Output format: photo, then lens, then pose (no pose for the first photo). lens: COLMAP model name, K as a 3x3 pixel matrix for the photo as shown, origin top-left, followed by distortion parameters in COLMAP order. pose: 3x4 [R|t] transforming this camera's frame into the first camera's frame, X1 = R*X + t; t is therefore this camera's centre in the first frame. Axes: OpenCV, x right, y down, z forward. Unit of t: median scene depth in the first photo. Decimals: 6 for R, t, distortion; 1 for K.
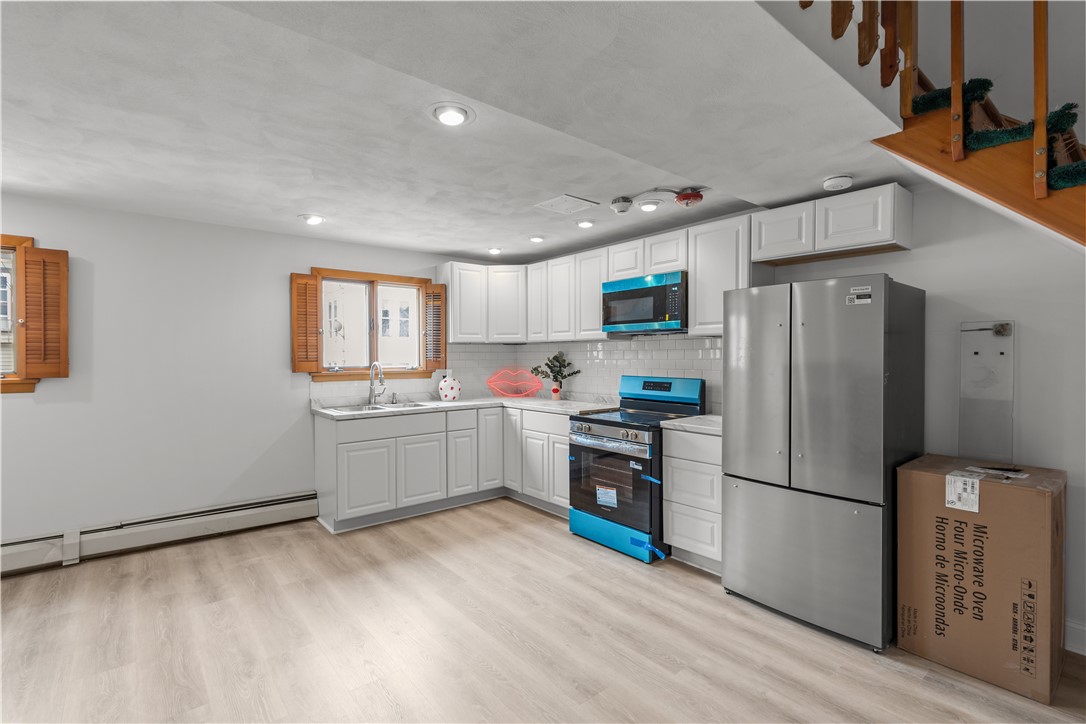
lens RADIAL K [[495.6, 0, 543.0], [0, 495.6, 362.0], [0, 0, 1]] dist [0.002031, -0.000044]
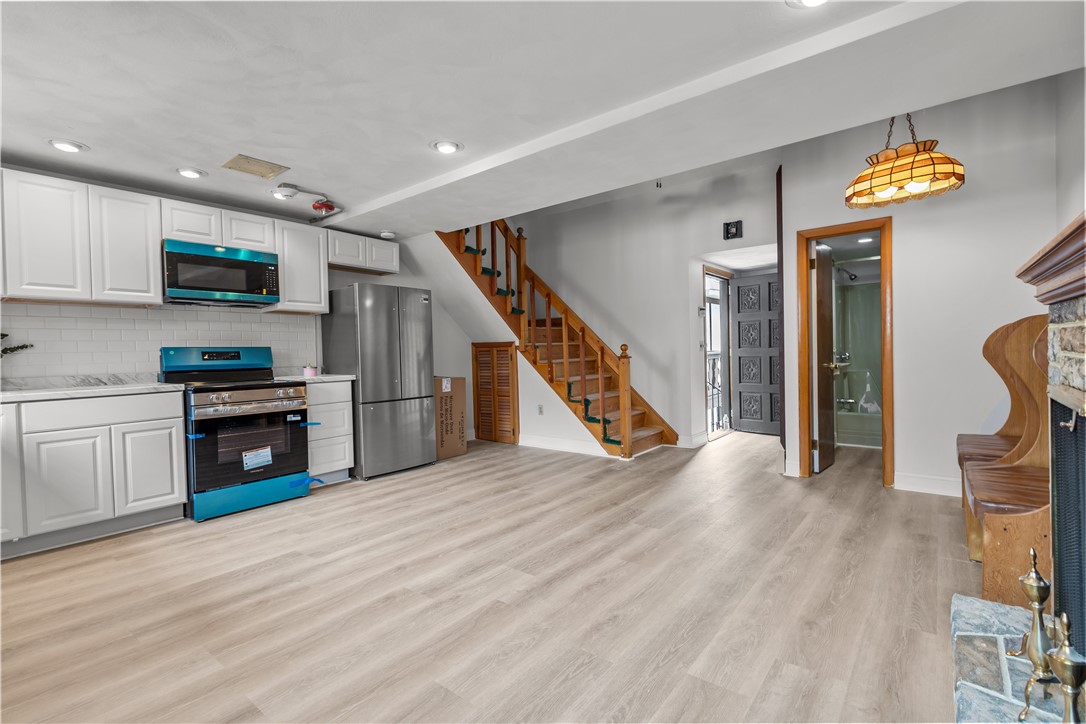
lens RADIAL K [[500.5, 0, 543.0], [0, 500.5, 362.0], [0, 0, 1]] dist [0.010642, -0.000215]
pose [[-0.201986, -0.012614, 0.979307, -0.944780], [0.036605, 0.999121, 0.020420, 0.066426], [-0.978704, 0.039972, -0.201347, 0.576915]]
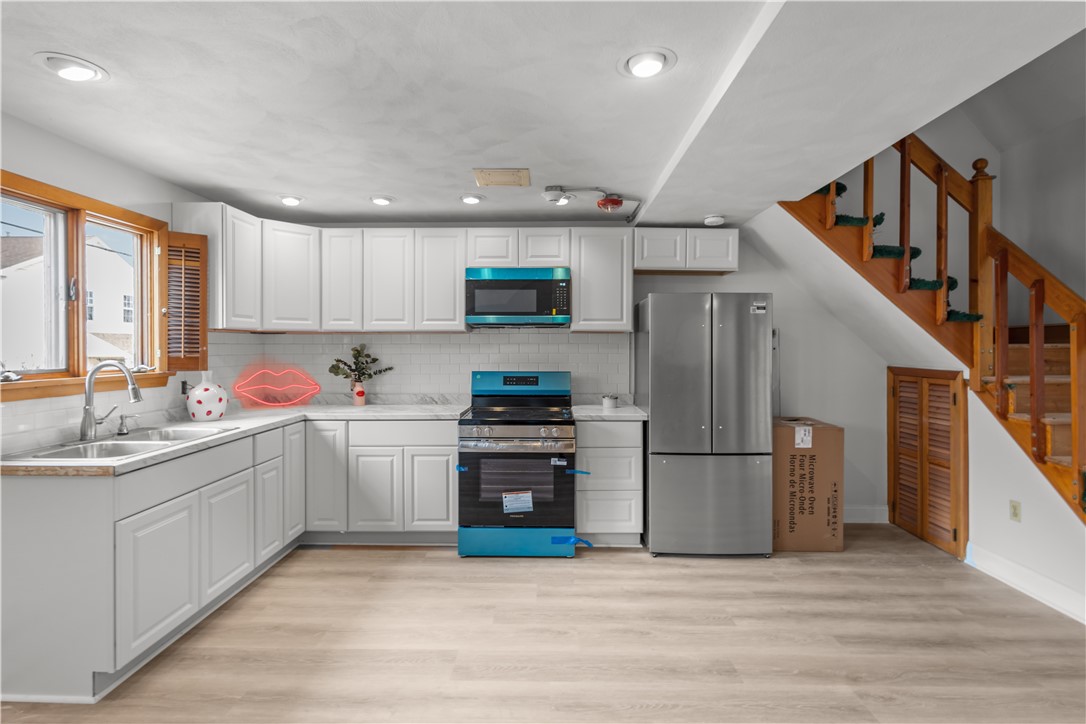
lens RADIAL K [[518.5, 0, 539.7], [0, 518.5, 351.4], [0, 0, 1]] dist [0.003173, 0.000353]
pose [[0.652383, -0.001877, 0.757888, -0.536263], [0.008075, 0.999957, -0.004474, -0.004432], [-0.757847, 0.009038, 0.652370, 0.312801]]
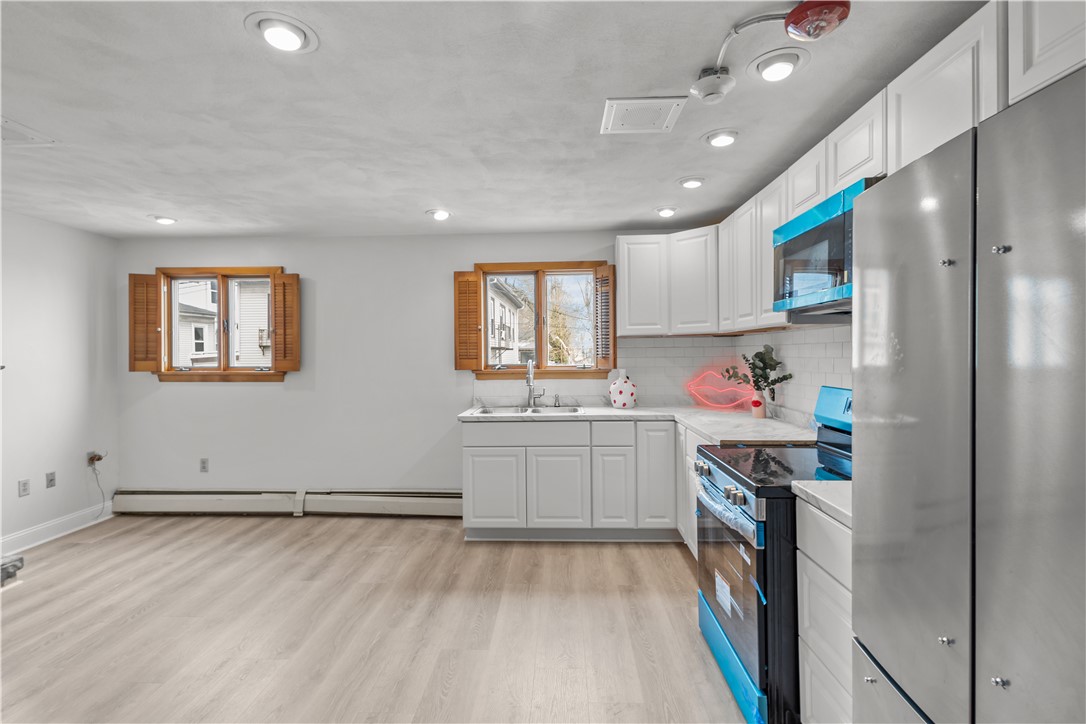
lens RADIAL K [[504.1, 0, 542.8], [0, 504.1, 355.9], [0, 0, 1]] dist [0.001920, 0.000234]
pose [[0.745049, 0.000644, -0.667009, 0.342108], [-0.001540, 0.999999, -0.000755, -0.007611], [0.667008, 0.001589, 0.745049, 0.383511]]
